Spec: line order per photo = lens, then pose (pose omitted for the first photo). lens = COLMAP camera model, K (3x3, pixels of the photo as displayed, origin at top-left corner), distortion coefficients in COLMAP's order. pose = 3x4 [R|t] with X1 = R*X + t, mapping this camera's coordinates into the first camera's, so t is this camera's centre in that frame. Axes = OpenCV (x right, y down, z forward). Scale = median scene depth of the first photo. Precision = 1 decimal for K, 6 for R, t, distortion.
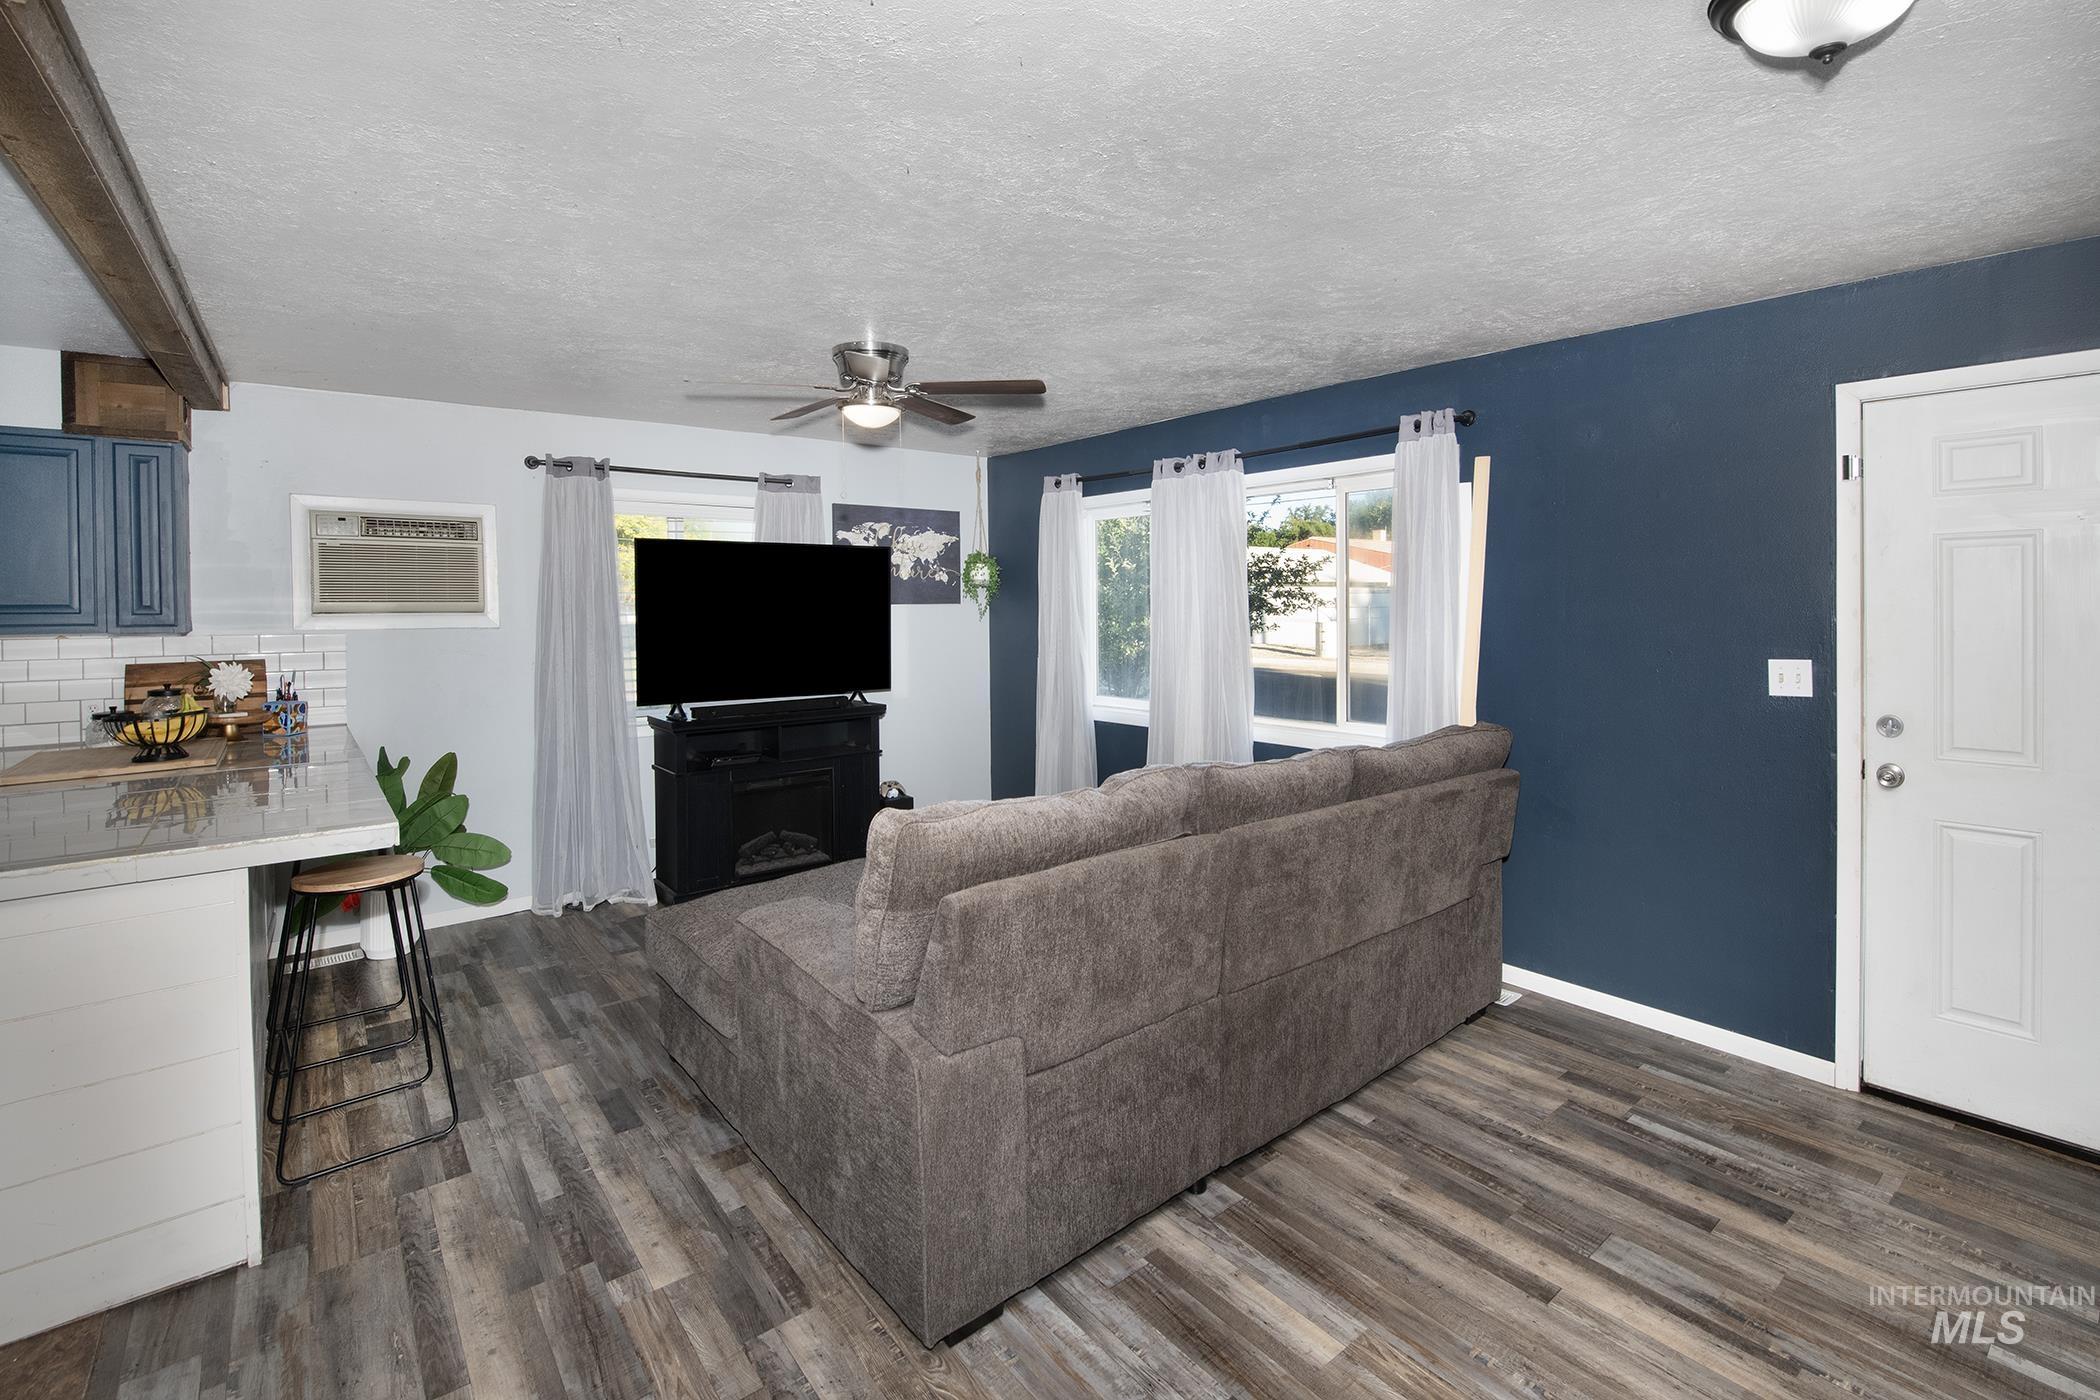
lens RADIAL K [[972.8, 0, 1036.4], [0, 972.8, 573.3], [0, 0, 1]] dist [-0.021589, -0.000613]
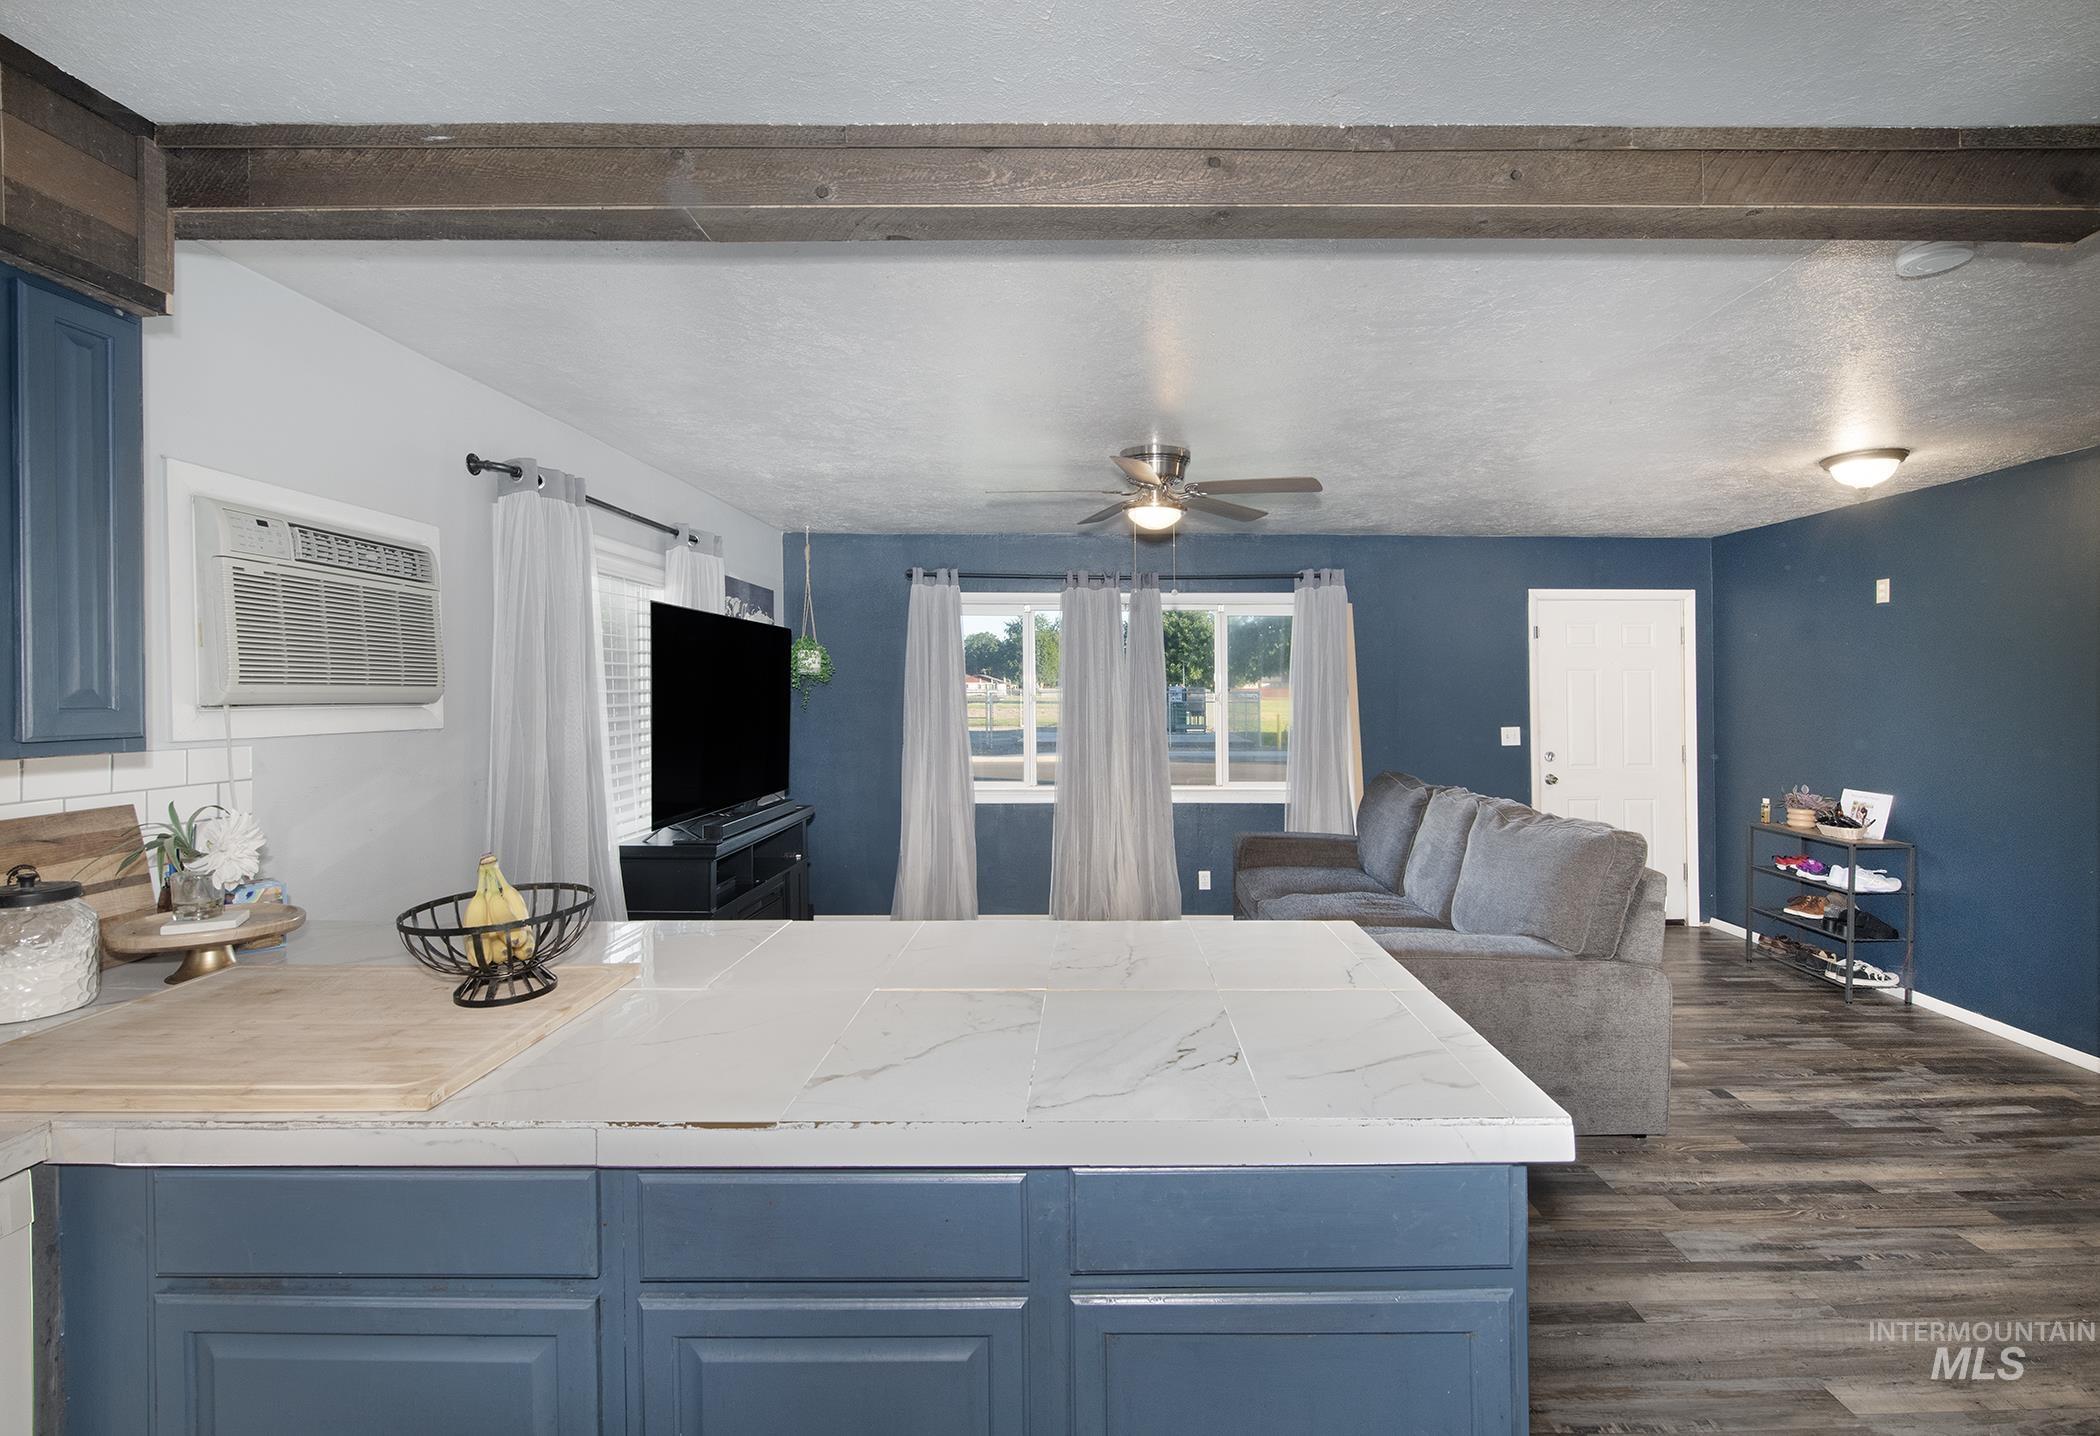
lens RADIAL K [[938.4, 0, 1082.3], [0, 938.4, 691.0], [0, 0, 1]] dist [-0.005472, -0.000403]
pose [[0.614054, 0.008991, 0.789213, -0.838247], [-0.029089, 0.999514, 0.011246, 0.014159], [-0.788728, -0.029863, 0.614016, 0.349449]]
